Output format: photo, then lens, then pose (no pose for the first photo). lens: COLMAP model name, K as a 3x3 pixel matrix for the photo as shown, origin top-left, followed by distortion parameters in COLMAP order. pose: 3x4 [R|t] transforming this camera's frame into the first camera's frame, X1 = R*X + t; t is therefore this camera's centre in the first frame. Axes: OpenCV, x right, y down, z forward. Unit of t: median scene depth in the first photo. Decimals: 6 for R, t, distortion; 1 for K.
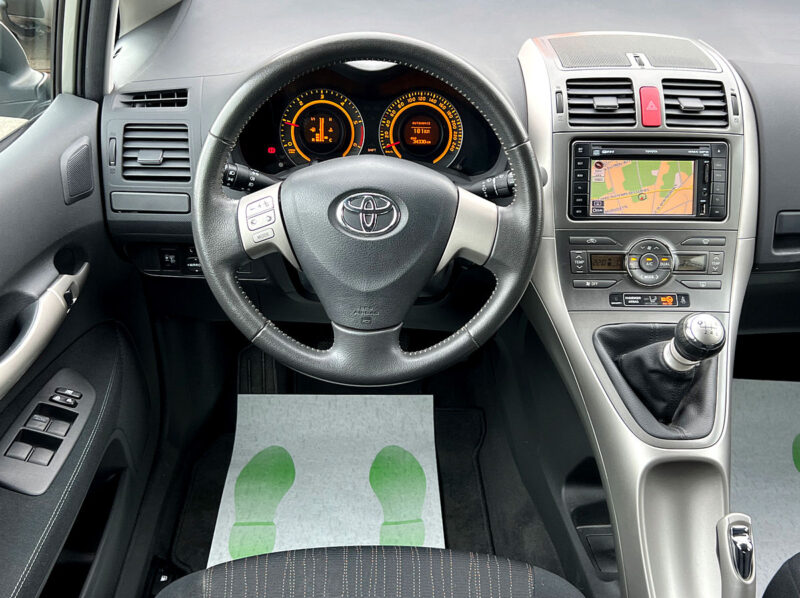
lens RADIAL K [[800.7, 0, 402.6], [0, 800.7, 293.6], [0, 0, 1]] dist [0.106656, -0.261783]
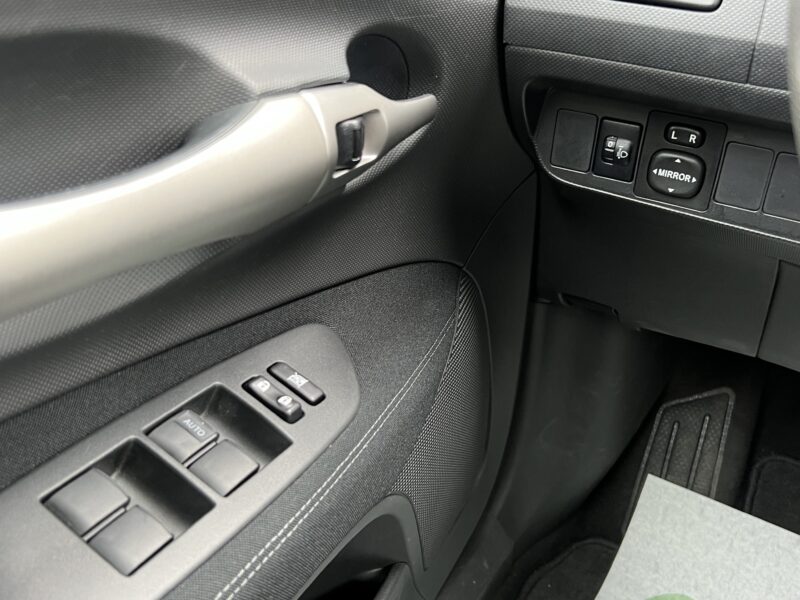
lens RADIAL K [[840.3, 0, 400.0], [0, 840.3, 300.0], [0, 0, 1]] dist [0.113986, 0.001644]
pose [[0.860822, 0.258289, -0.438488, -0.180539], [-0.271913, 0.961766, 0.032713, 0.051602], [0.430172, 0.091070, 0.898142, 0.593679]]
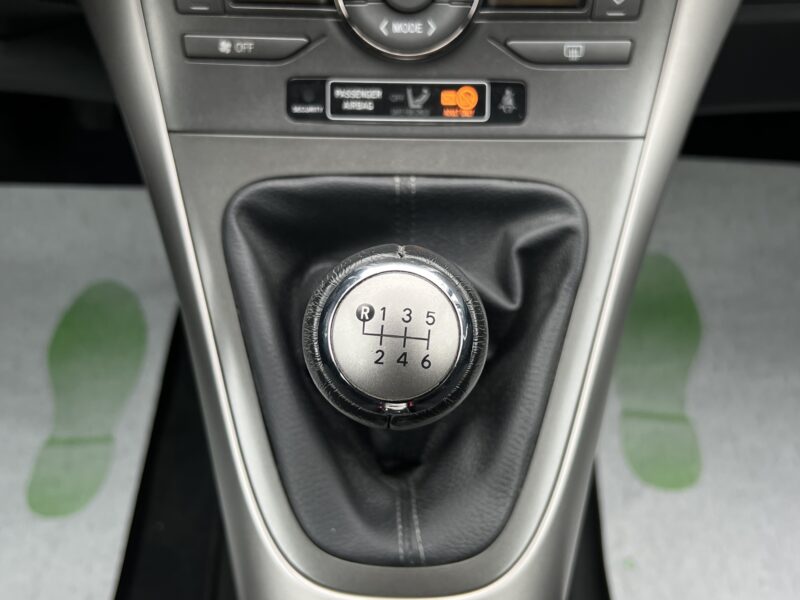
lens RADIAL K [[892.0, 0, 401.4], [0, 892.0, 298.0], [0, 0, 1]] dist [0.115264, -0.282328]
pose [[0.998675, 0.024054, -0.045489, 0.319020], [-0.005074, 0.925739, 0.378129, -0.056199], [0.051206, -0.377397, 0.924635, 0.617569]]
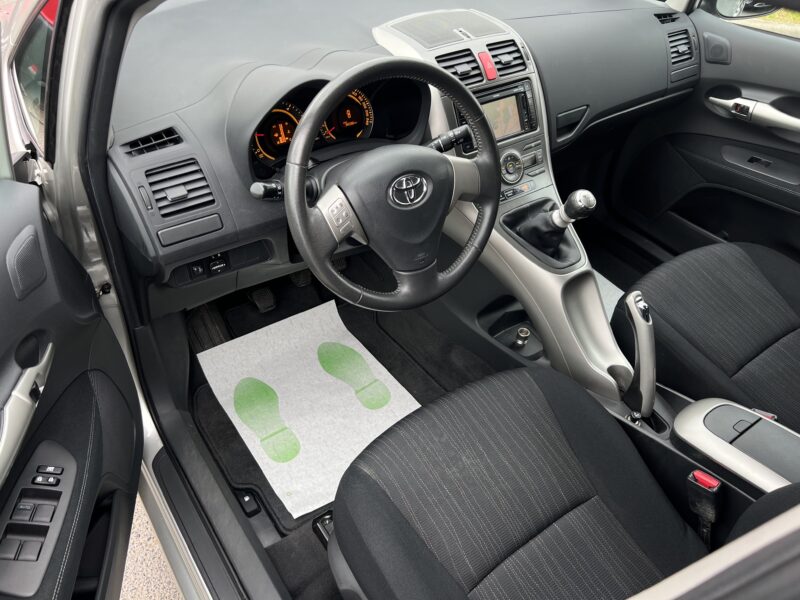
lens RADIAL K [[609.4, 0, 400.0], [0, 609.4, 300.0], [0, 0, 1]] dist [0.069087, -0.095493]
pose [[0.826252, -0.362716, 0.430982, -0.481409], [0.275291, 0.927518, 0.252833, -0.159592], [-0.491450, -0.090258, 0.866216, 0.043105]]
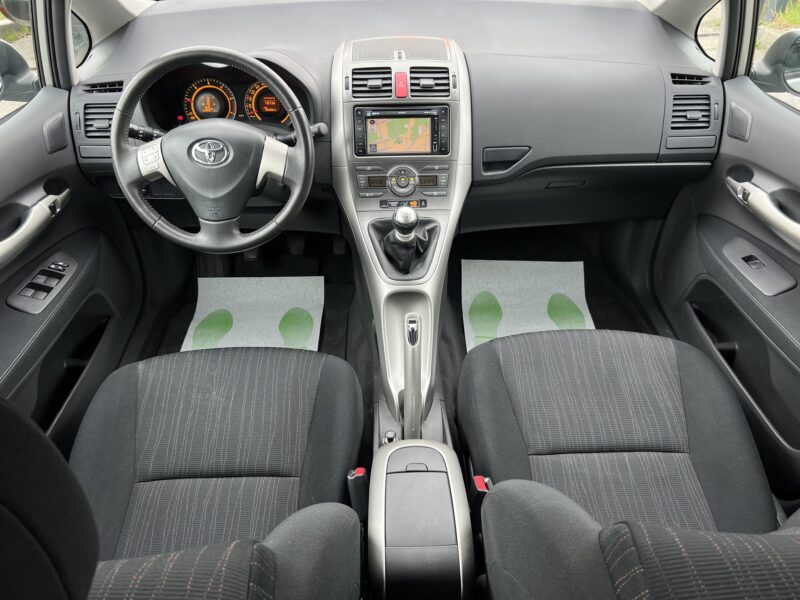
lens RADIAL K [[609.4, 0, 400.0], [0, 609.4, 300.0], [0, 0, 1]] dist [0.069087, -0.095493]
pose [[0.999592, -0.024424, -0.014822, 0.309744], [0.025937, 0.993325, 0.112398, 0.064081], [0.011978, -0.112737, 0.993553, -0.293656]]
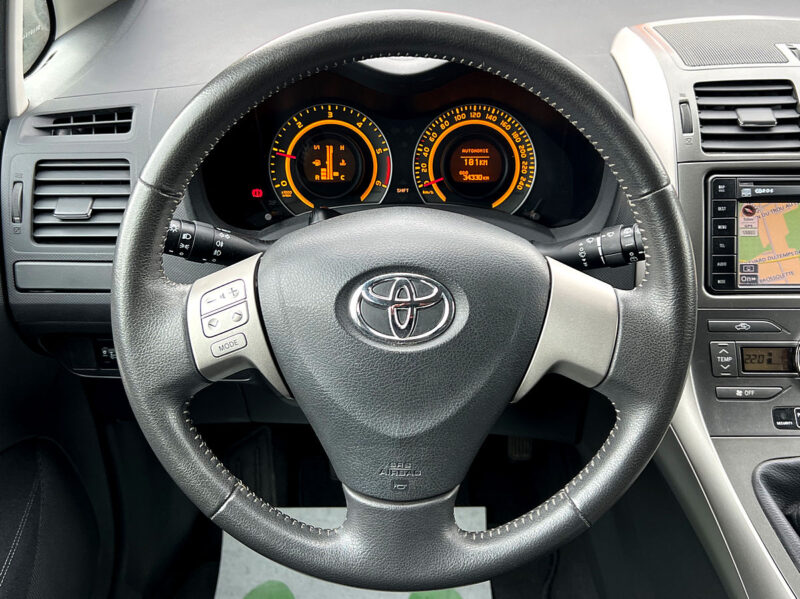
lens RADIAL K [[850.8, 0, 406.3], [0, 850.8, 277.5], [0, 0, 1]] dist [0.116314, -0.315606]
pose [[0.999610, -0.011728, -0.025333, -0.018876], [0.010562, 0.998899, -0.045704, -0.075560], [0.025842, 0.045418, 0.998634, 0.294188]]
